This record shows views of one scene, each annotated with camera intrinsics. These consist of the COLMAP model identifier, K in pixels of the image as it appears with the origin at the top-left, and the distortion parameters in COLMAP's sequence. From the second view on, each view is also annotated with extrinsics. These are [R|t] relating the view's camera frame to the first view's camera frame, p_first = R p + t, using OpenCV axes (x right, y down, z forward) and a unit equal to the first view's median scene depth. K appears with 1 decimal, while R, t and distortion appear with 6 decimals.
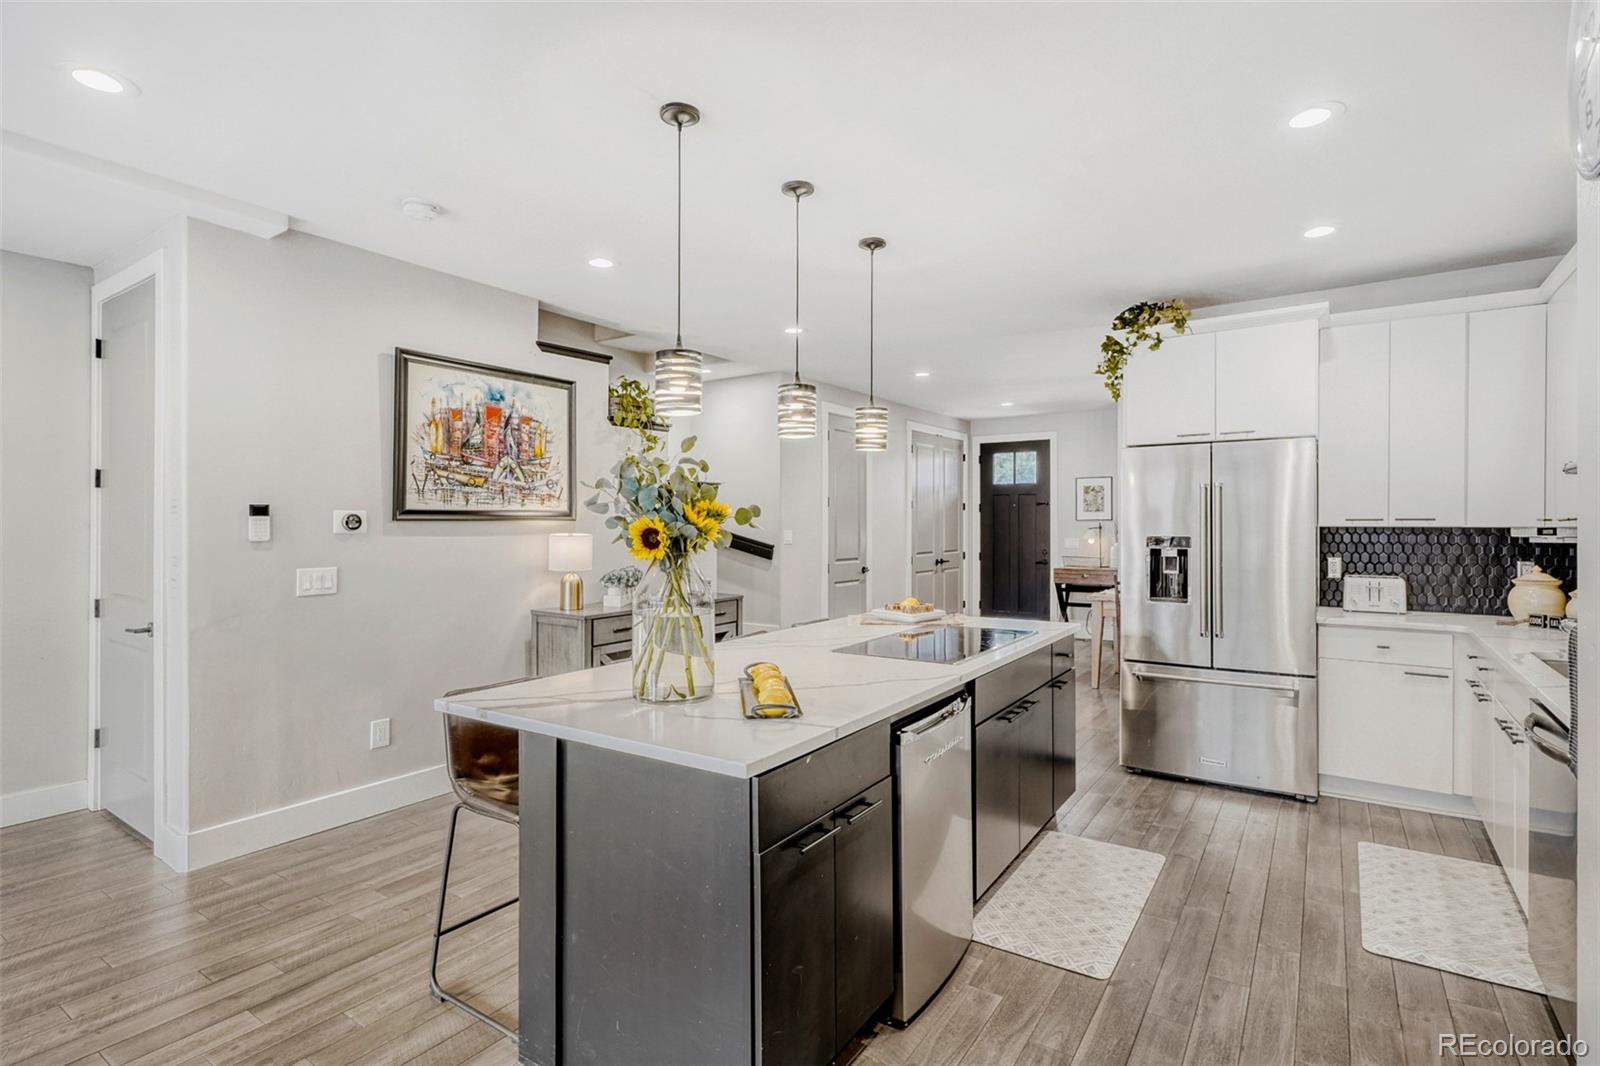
lens RADIAL K [[778.7, 0, 799.5], [0, 778.7, 528.0], [0, 0, 1]] dist [0.001442, -0.006529]
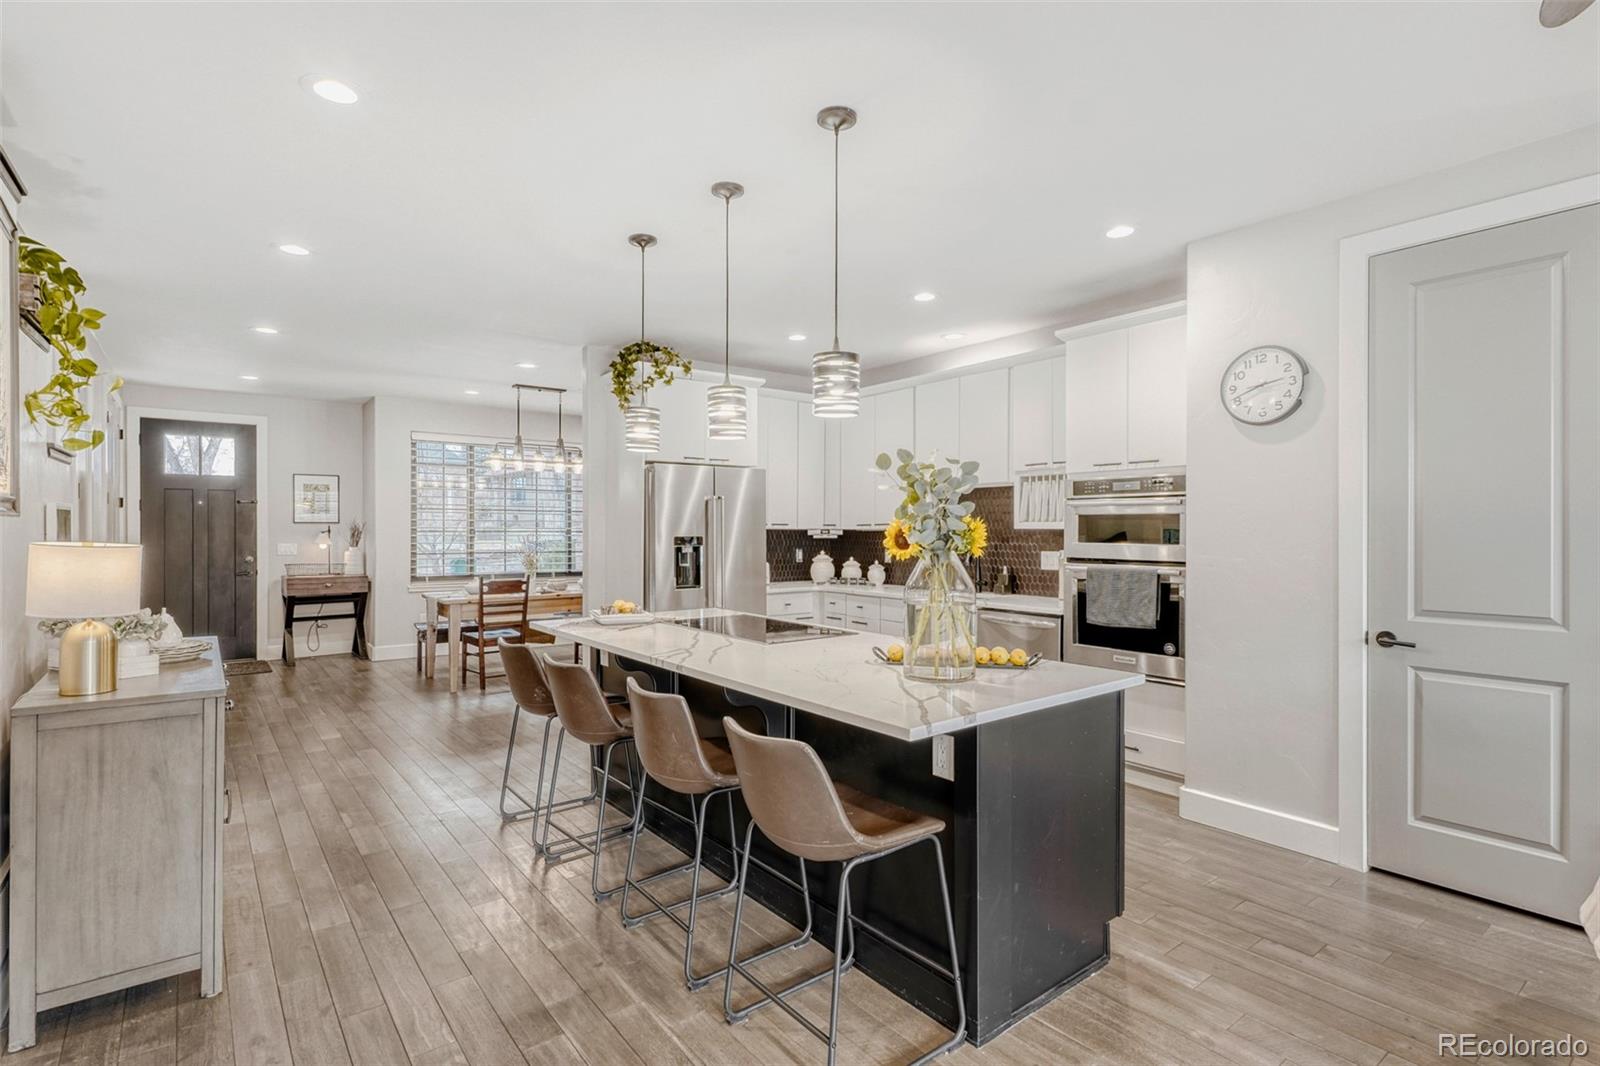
lens RADIAL K [[778.7, 0, 799.5], [0, 778.7, 528.0], [0, 0, 1]] dist [0.001442, -0.006529]
pose [[0.302309, 0.001514, 0.953209, -0.667362], [0.002494, 0.999994, -0.002380, -0.000345], [-0.953207, 0.003096, 0.302303, 0.442754]]
